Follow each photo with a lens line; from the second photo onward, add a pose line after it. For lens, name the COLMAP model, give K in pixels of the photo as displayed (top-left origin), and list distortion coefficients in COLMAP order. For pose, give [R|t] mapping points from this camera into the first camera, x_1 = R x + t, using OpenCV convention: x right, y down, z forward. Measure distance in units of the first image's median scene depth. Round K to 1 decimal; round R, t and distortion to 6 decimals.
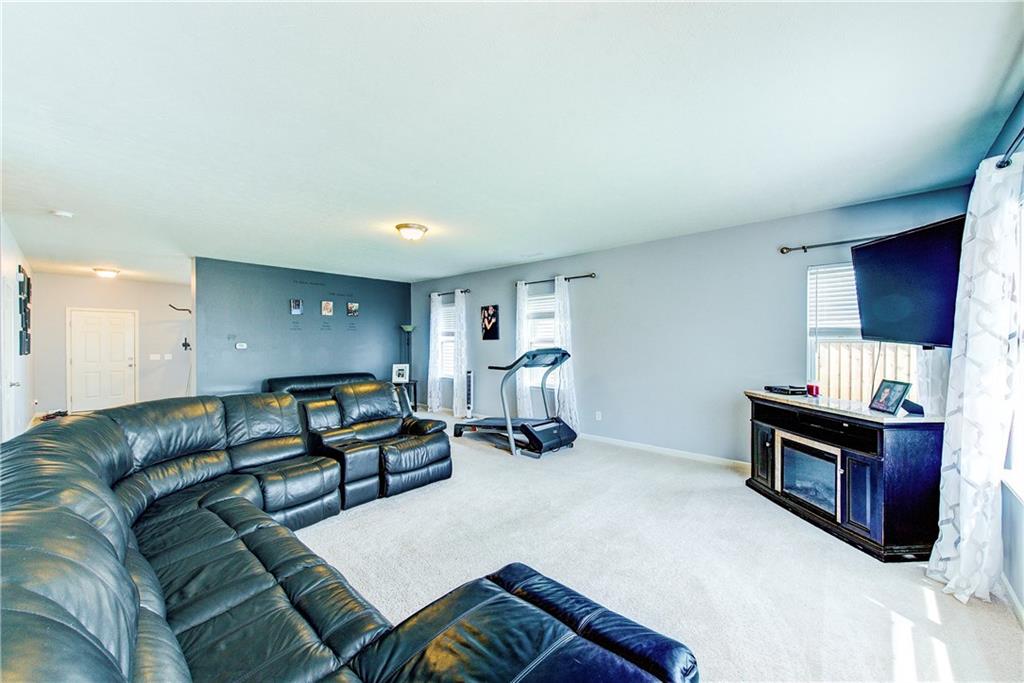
lens RADIAL K [[401.1, 0, 507.4], [0, 401.1, 342.2], [0, 0, 1]] dist [0.003494, -0.000108]
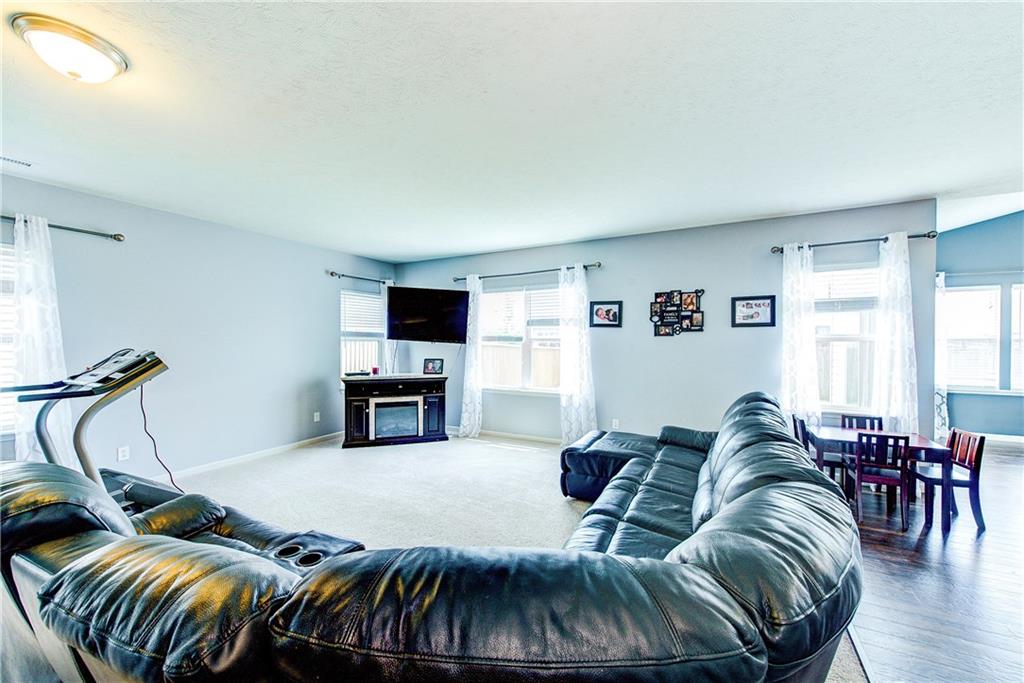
lens RADIAL K [[401.1, 0, 507.5], [0, 401.1, 343.4], [0, 0, 1]] dist [0.003494, -0.000108]
pose [[-0.256808, -0.002520, 0.966459, -0.921609], [0.006752, 0.999968, 0.004402, 0.007786], [-0.966439, 0.007656, -0.256782, 0.905816]]
